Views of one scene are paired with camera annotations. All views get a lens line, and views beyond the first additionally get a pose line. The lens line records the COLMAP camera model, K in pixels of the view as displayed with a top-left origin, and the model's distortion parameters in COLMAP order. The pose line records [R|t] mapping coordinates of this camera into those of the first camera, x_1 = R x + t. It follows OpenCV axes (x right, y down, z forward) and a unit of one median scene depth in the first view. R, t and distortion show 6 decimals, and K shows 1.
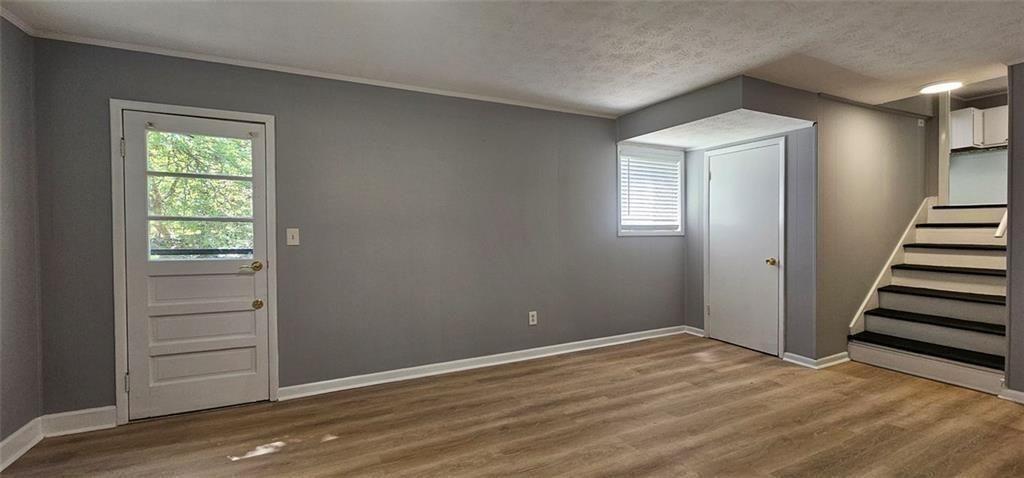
lens RADIAL K [[415.6, 0, 512.7], [0, 415.6, 236.4], [0, 0, 1]] dist [0.001419, -0.000088]
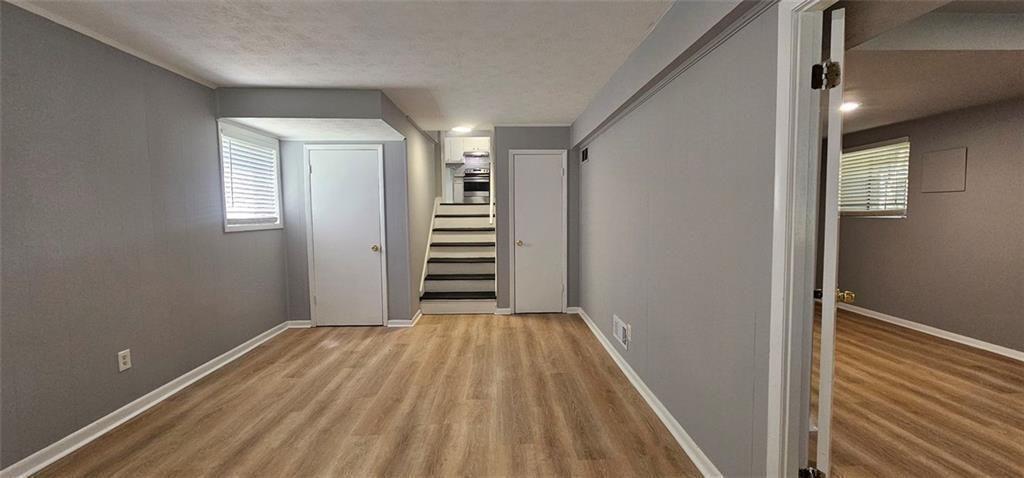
lens RADIAL K [[415.6, 0, 512.7], [0, 415.6, 236.4], [0, 0, 1]] dist [0.001419, -0.000088]
pose [[0.415346, -0.054877, 0.908007, -0.304229], [0.023215, 0.998493, 0.049727, -0.024038], [-0.909367, 0.000426, 0.415994, 0.151322]]
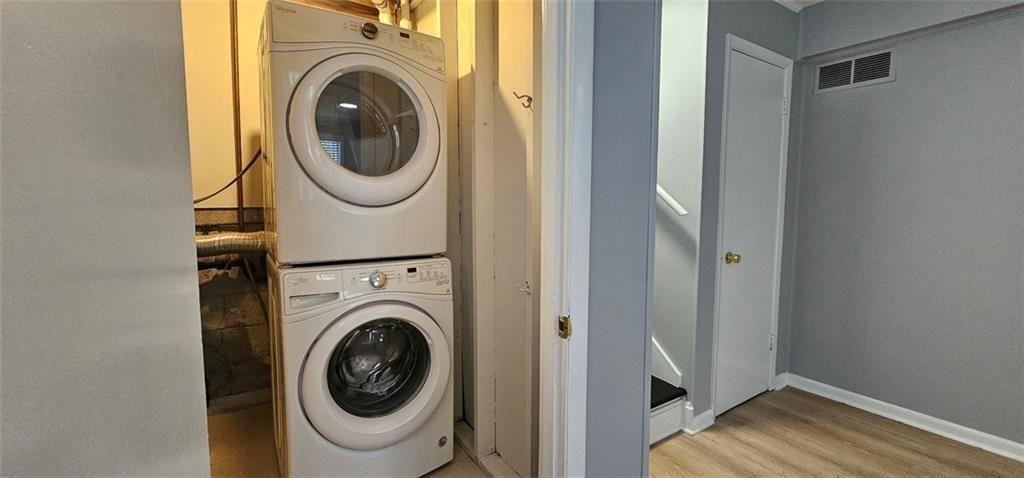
lens RADIAL K [[415.6, 0, 512.7], [0, 415.6, 236.4], [0, 0, 1]] dist [0.001419, -0.000088]
pose [[-0.146306, -0.084381, 0.985634, 0.410206], [0.015460, 0.996039, 0.087566, -0.021012], [-0.989119, 0.028049, -0.144422, 1.098452]]
